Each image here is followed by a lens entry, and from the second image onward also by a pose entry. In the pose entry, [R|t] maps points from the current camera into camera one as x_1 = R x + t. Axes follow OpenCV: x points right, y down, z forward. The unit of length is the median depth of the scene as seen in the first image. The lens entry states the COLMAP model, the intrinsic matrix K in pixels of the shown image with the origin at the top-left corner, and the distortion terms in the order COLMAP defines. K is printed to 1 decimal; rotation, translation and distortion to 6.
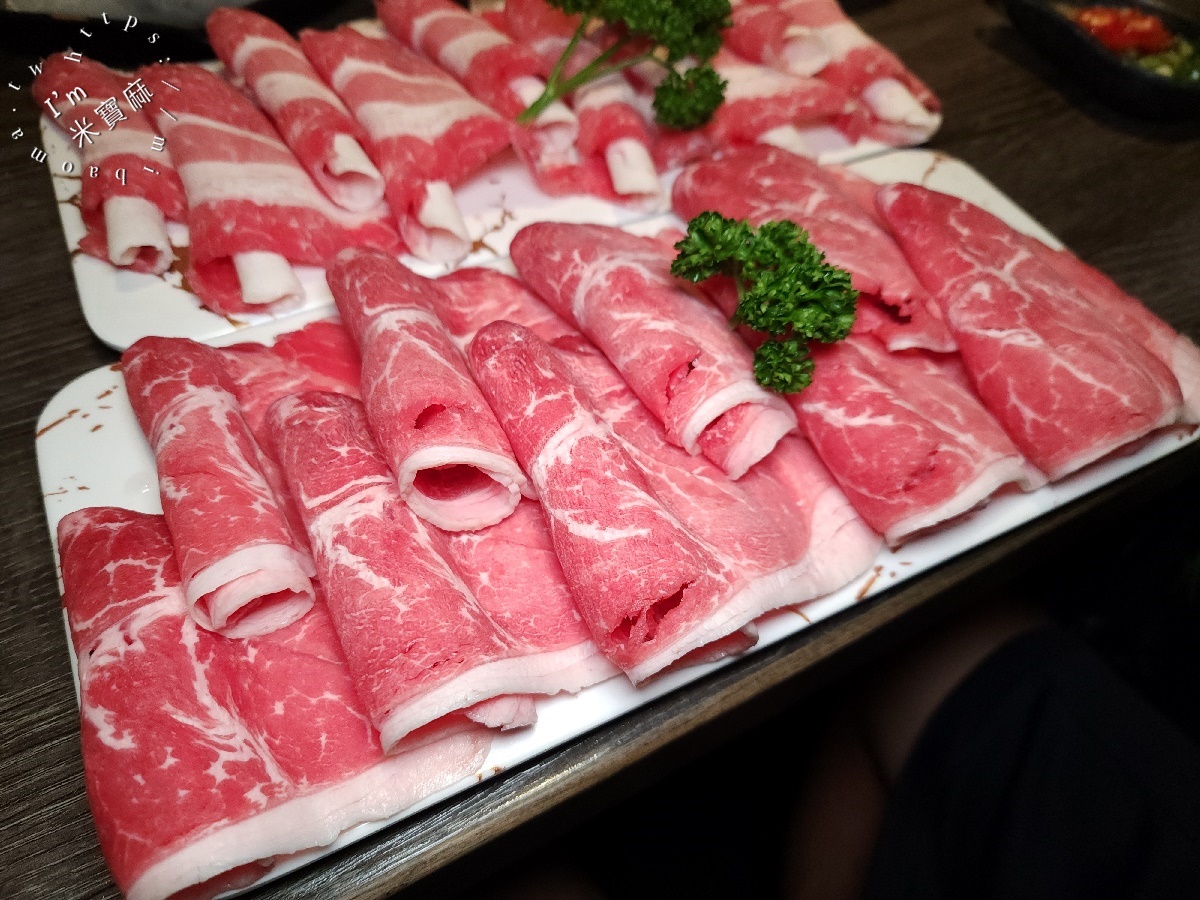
lens RADIAL K [[846.5, 0, 582.0], [0, 846.5, 450.7], [0, 0, 1]] dist [0.001414, -0.005076]
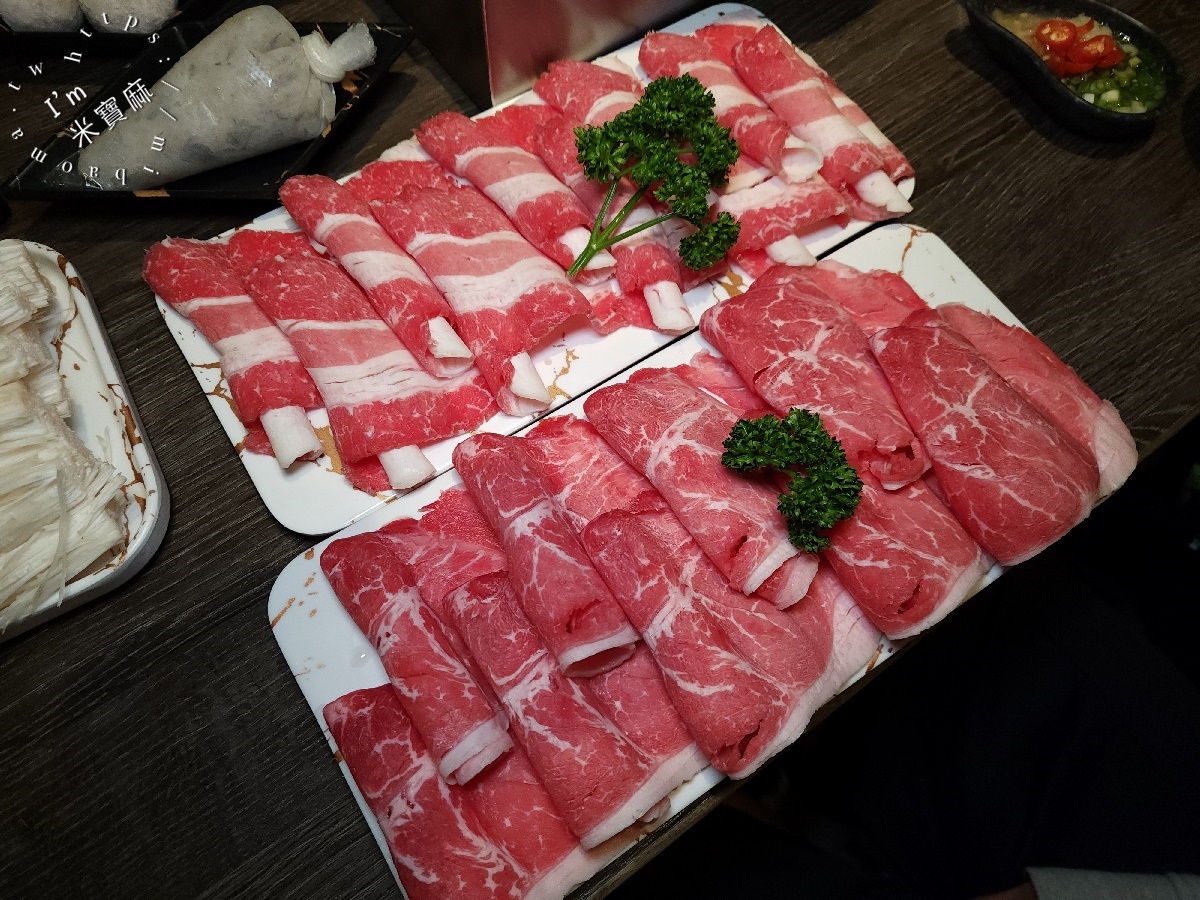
lens RADIAL K [[811.5, 0, 600.0], [0, 811.5, 450.0], [0, 0, 1]] dist [0.063763, -0.086624]
pose [[0.993222, -0.113999, 0.022680, -0.122520], [0.105165, 0.964473, 0.242345, -0.595763], [-0.049501, -0.238318, 0.969925, -0.260547]]
